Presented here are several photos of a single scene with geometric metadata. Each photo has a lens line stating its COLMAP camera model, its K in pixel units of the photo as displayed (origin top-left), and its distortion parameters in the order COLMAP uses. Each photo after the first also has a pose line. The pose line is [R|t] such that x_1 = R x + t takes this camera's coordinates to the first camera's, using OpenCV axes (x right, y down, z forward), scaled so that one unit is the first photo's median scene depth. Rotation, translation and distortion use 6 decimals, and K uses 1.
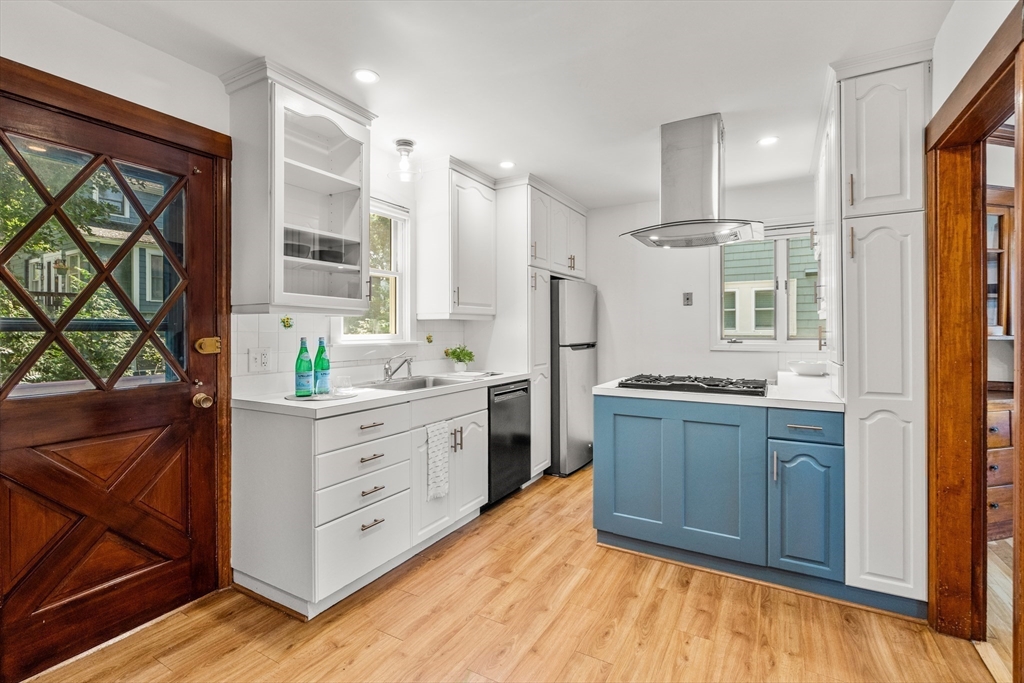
lens RADIAL K [[471.0, 0, 496.8], [0, 471.0, 324.0], [0, 0, 1]] dist [-0.002424, 0.001575]
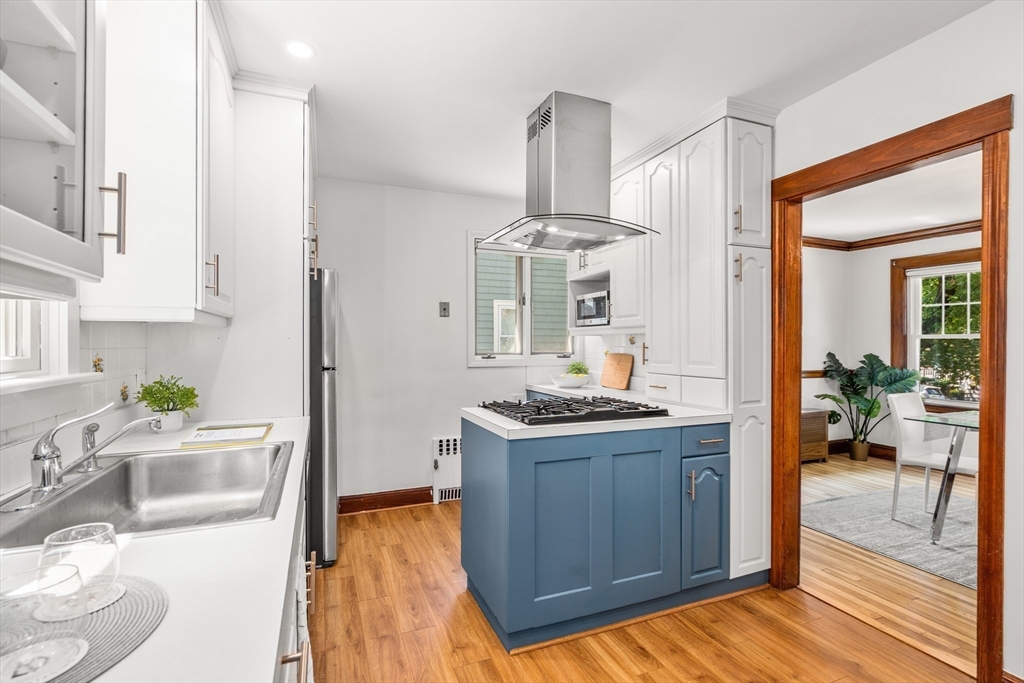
lens RADIAL K [[471.0, 0, 510.1], [0, 471.0, 342.1], [0, 0, 1]] dist [-0.002424, 0.001575]
pose [[0.606035, 0.004171, 0.795427, -0.394317], [-0.014013, 0.999887, 0.005433, 0.002981], [-0.795315, -0.014439, 0.606025, 0.669663]]
